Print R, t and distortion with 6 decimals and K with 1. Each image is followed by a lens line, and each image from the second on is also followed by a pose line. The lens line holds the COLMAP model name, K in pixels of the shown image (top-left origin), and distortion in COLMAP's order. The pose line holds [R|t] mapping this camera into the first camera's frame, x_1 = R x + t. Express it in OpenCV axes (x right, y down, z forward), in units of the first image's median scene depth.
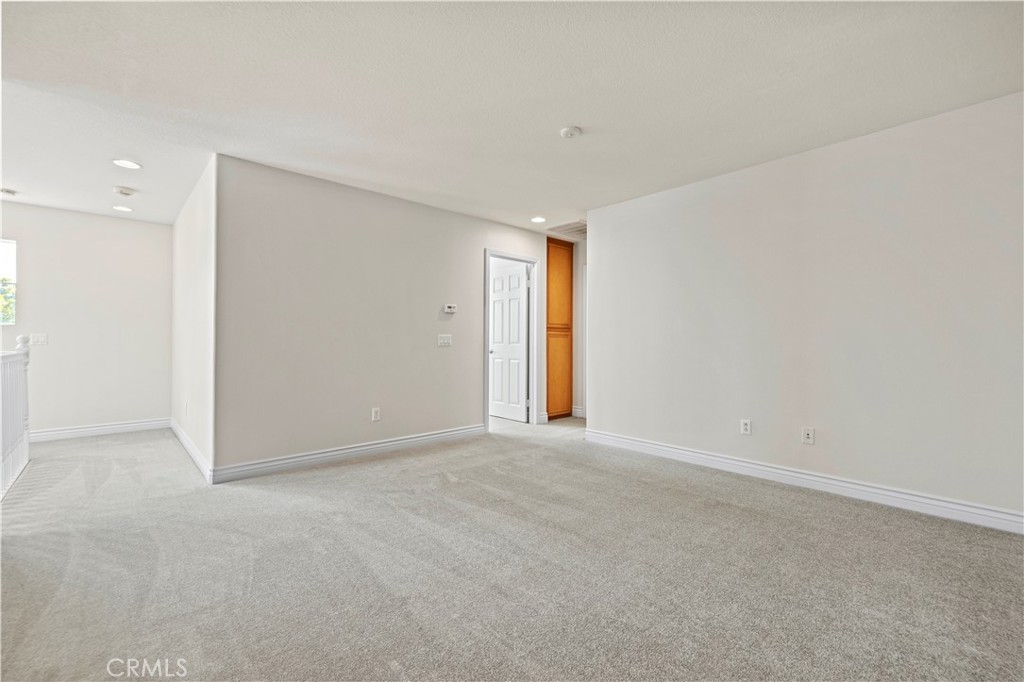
lens RADIAL K [[432.3, 0, 508.5], [0, 432.3, 337.9], [0, 0, 1]] dist [0.003246, -0.000311]
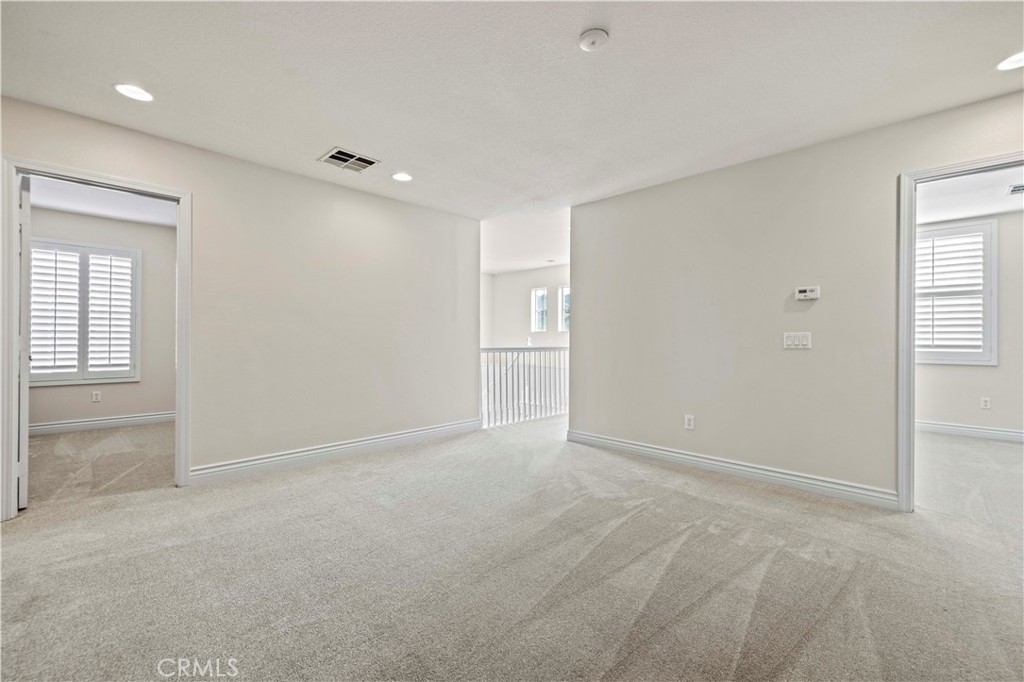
lens RADIAL K [[432.3, 0, 510.2], [0, 432.3, 336.4], [0, 0, 1]] dist [0.003246, -0.000311]
pose [[0.062020, -0.009104, -0.998033, 0.567972], [-0.007923, 0.999922, -0.009613, 0.009783], [0.998043, 0.008503, 0.061943, 0.571249]]
